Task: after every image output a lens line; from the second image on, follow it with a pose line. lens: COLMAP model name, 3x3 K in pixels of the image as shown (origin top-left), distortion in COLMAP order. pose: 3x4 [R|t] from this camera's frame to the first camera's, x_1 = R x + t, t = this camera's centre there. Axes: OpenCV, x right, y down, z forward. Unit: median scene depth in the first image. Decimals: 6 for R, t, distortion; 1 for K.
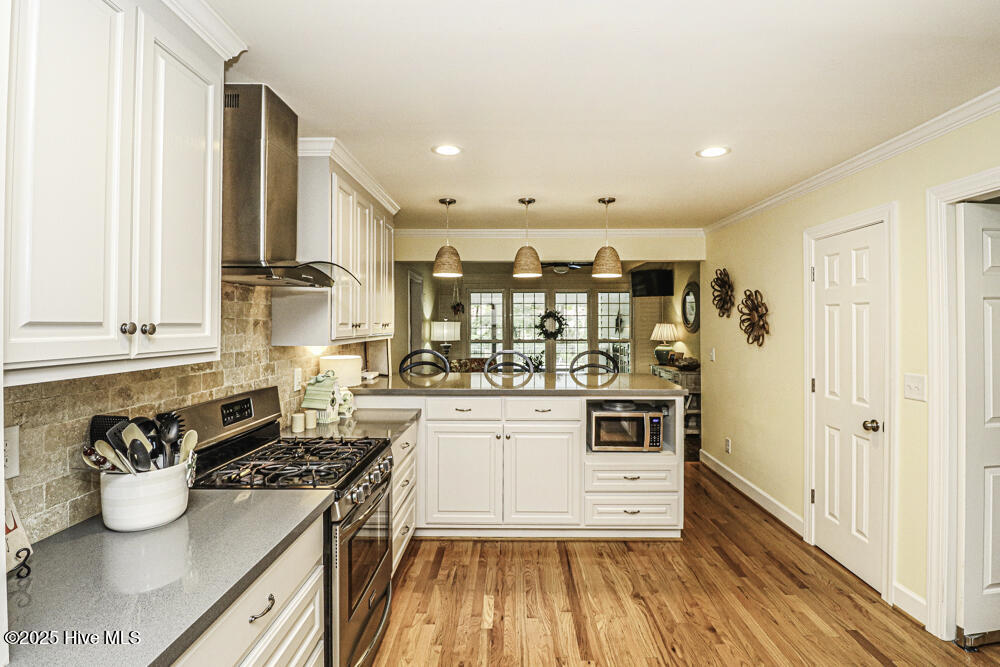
lens RADIAL K [[471.2, 0, 505.3], [0, 471.2, 321.0], [0, 0, 1]] dist [0.000219, -0.012924]
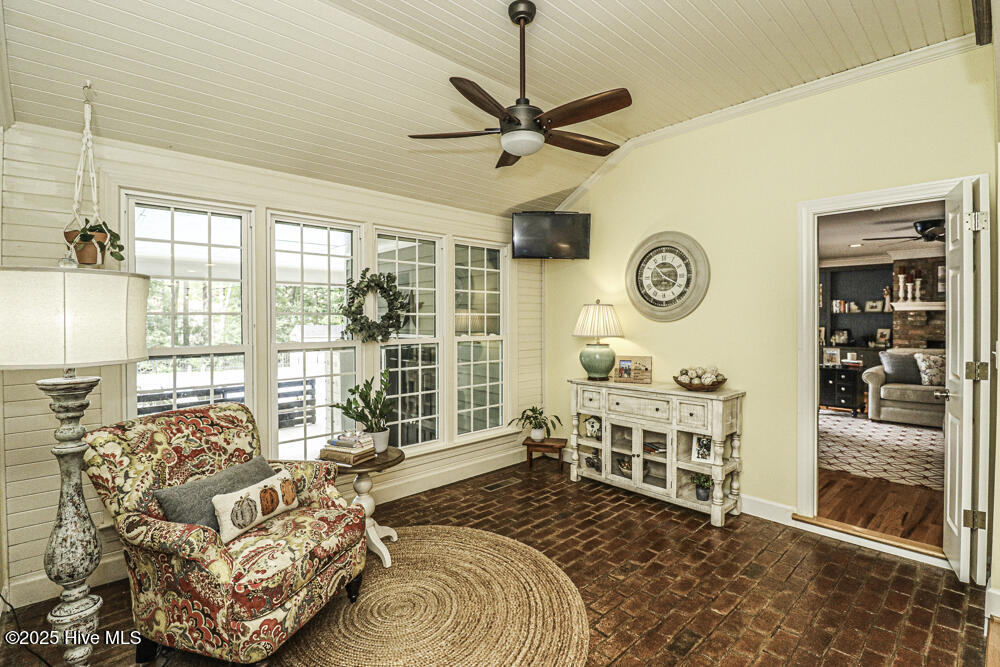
lens RADIAL K [[479.1, 0, 502.5], [0, 479.1, 323.4], [0, 0, 1]] dist [0.003668, -0.016932]
pose [[0.724642, -0.008735, 0.689070, -0.296616], [-0.001156, 0.999903, 0.013891, 0.042631], [-0.689125, -0.010863, 0.724561, 1.552107]]
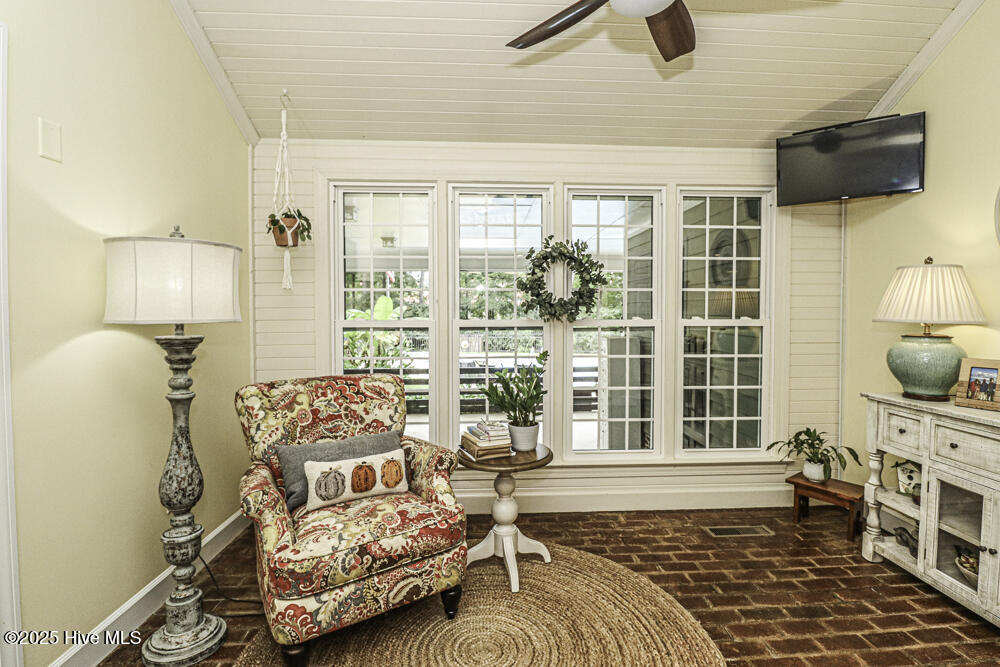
lens RADIAL K [[479.1, 0, 502.5], [0, 479.1, 323.4], [0, 0, 1]] dist [0.003668, -0.016932]
pose [[0.998442, -0.000537, 0.055804, 0.082745], [-0.001246, 0.999490, 0.031909, 0.073899], [-0.055792, -0.031928, 0.997932, 1.619861]]
